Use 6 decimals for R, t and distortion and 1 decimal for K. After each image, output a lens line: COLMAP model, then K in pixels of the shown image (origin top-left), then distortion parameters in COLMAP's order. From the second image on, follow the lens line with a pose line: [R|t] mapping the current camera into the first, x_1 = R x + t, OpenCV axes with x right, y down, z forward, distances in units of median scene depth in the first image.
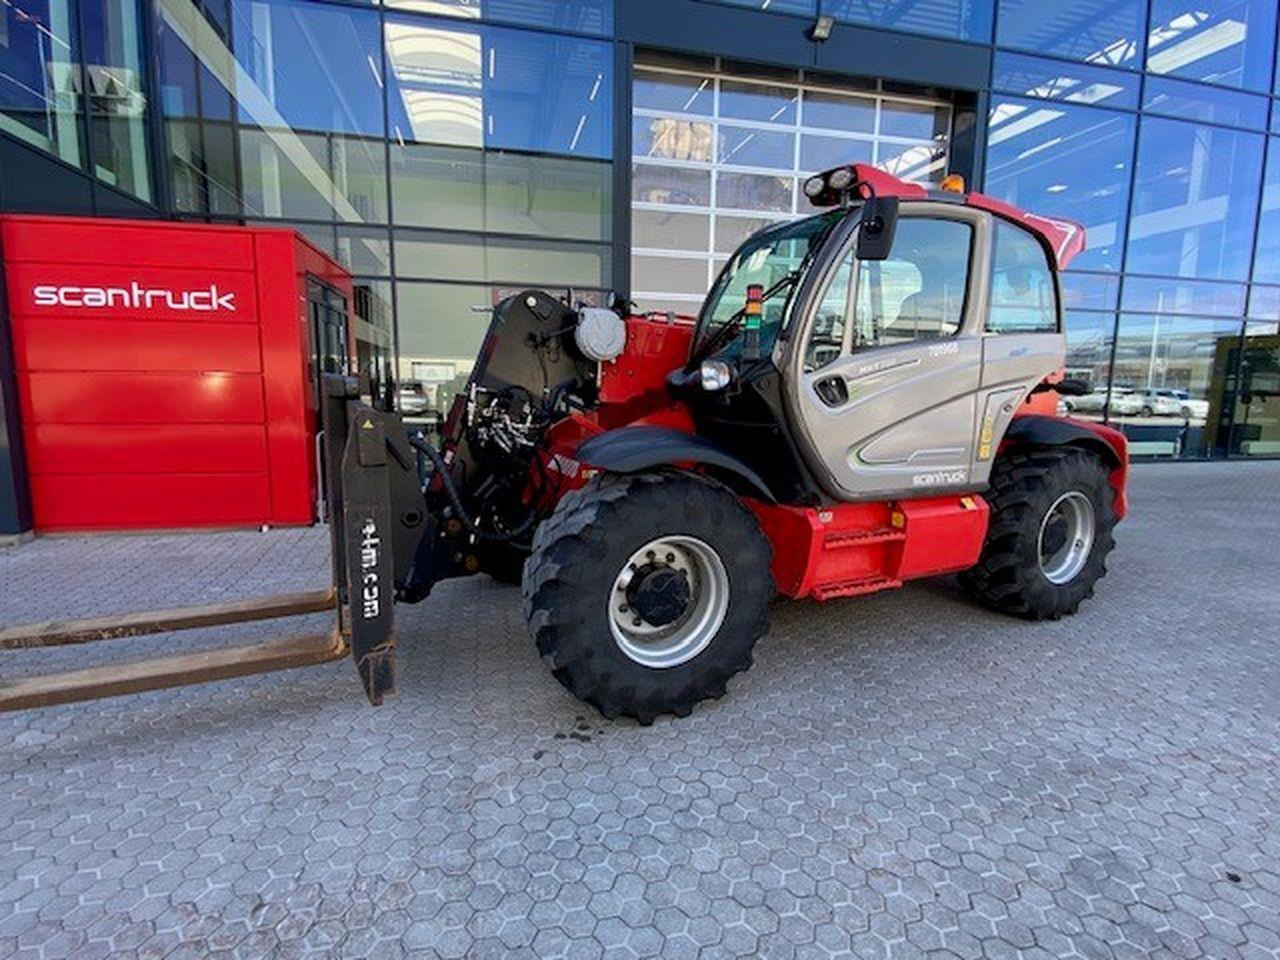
lens RADIAL K [[649.5, 0, 640.0], [0, 649.5, 482.0], [0, 0, 1]] dist [-0.012782, -0.000493]
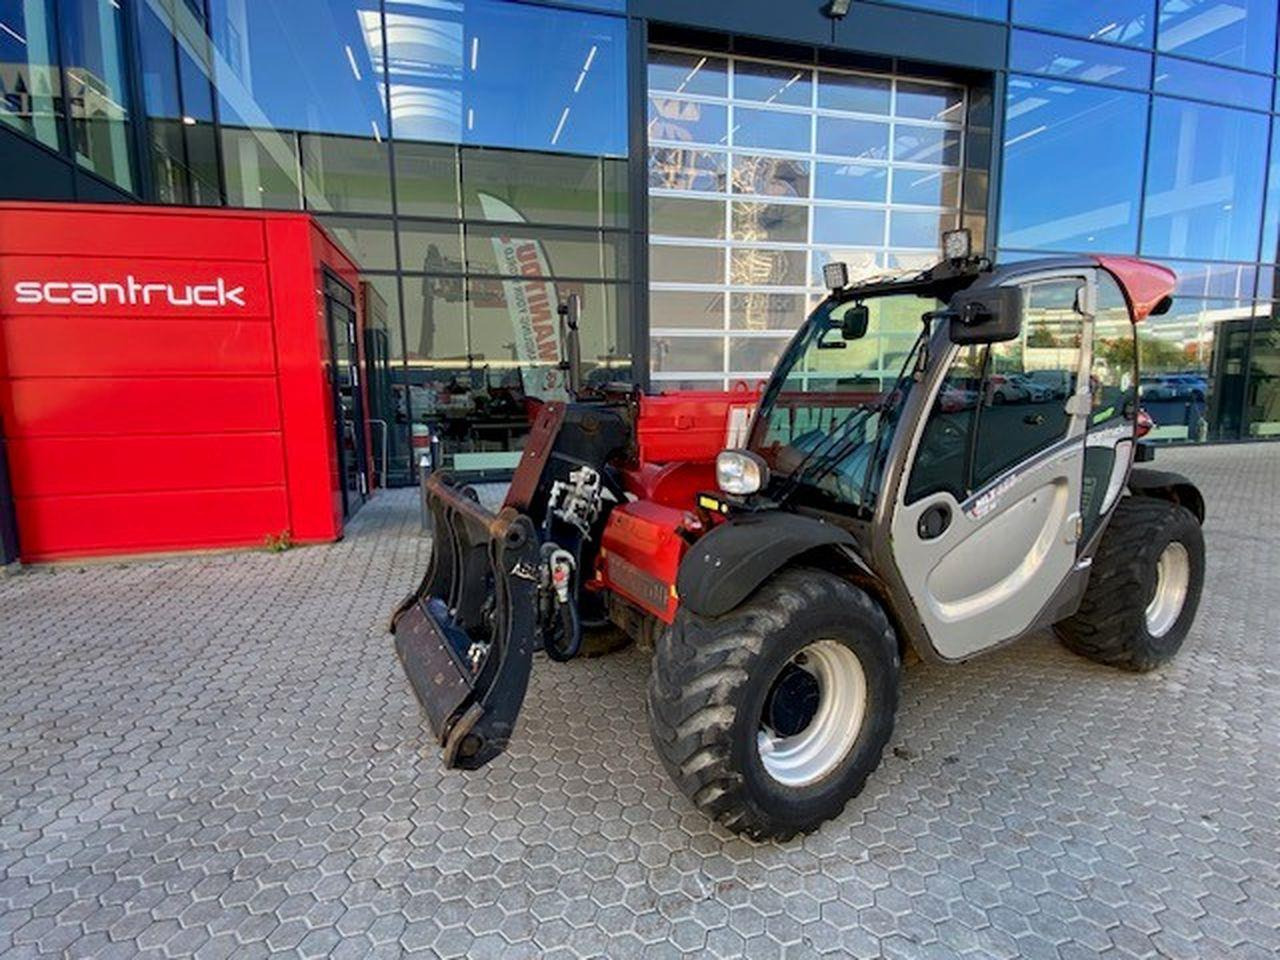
lens RADIAL K [[649.5, 0, 639.0], [0, 649.5, 482.4], [0, 0, 1]] dist [-0.012782, -0.000493]
pose [[0.998887, -0.031253, 0.035321, -0.066749], [0.031226, 0.999512, 0.001292, -0.002990], [-0.035345, -0.000188, 0.999375, 0.047933]]
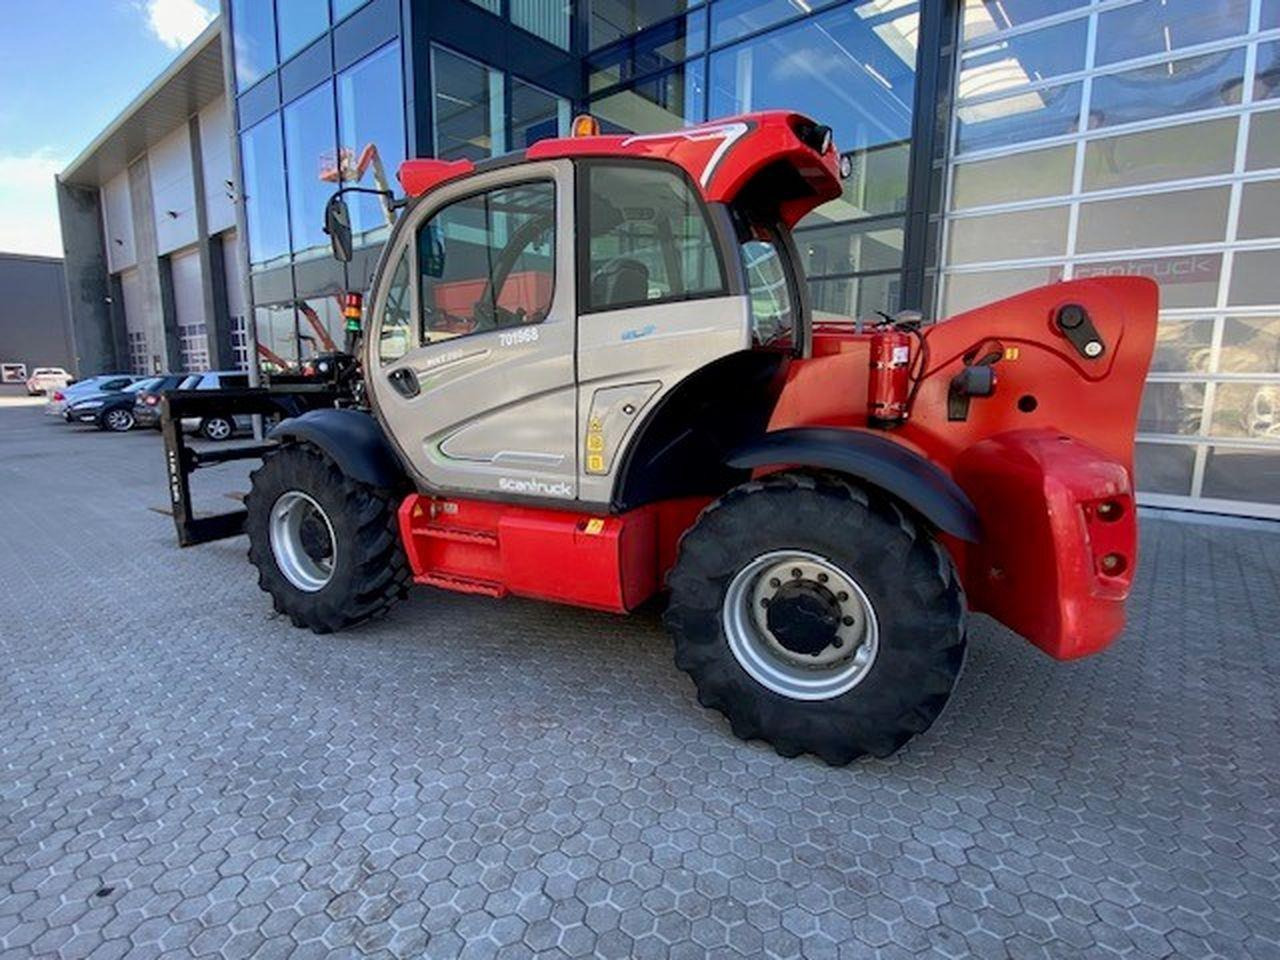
lens RADIAL K [[649.5, 0, 643.3], [0, 649.5, 482.5], [0, 0, 1]] dist [-0.012782, -0.000493]
pose [[0.604132, 0.121814, -0.787519, 1.389064], [-0.123062, 0.990654, 0.058831, -0.090316], [0.787325, 0.061372, 0.613476, 0.669551]]
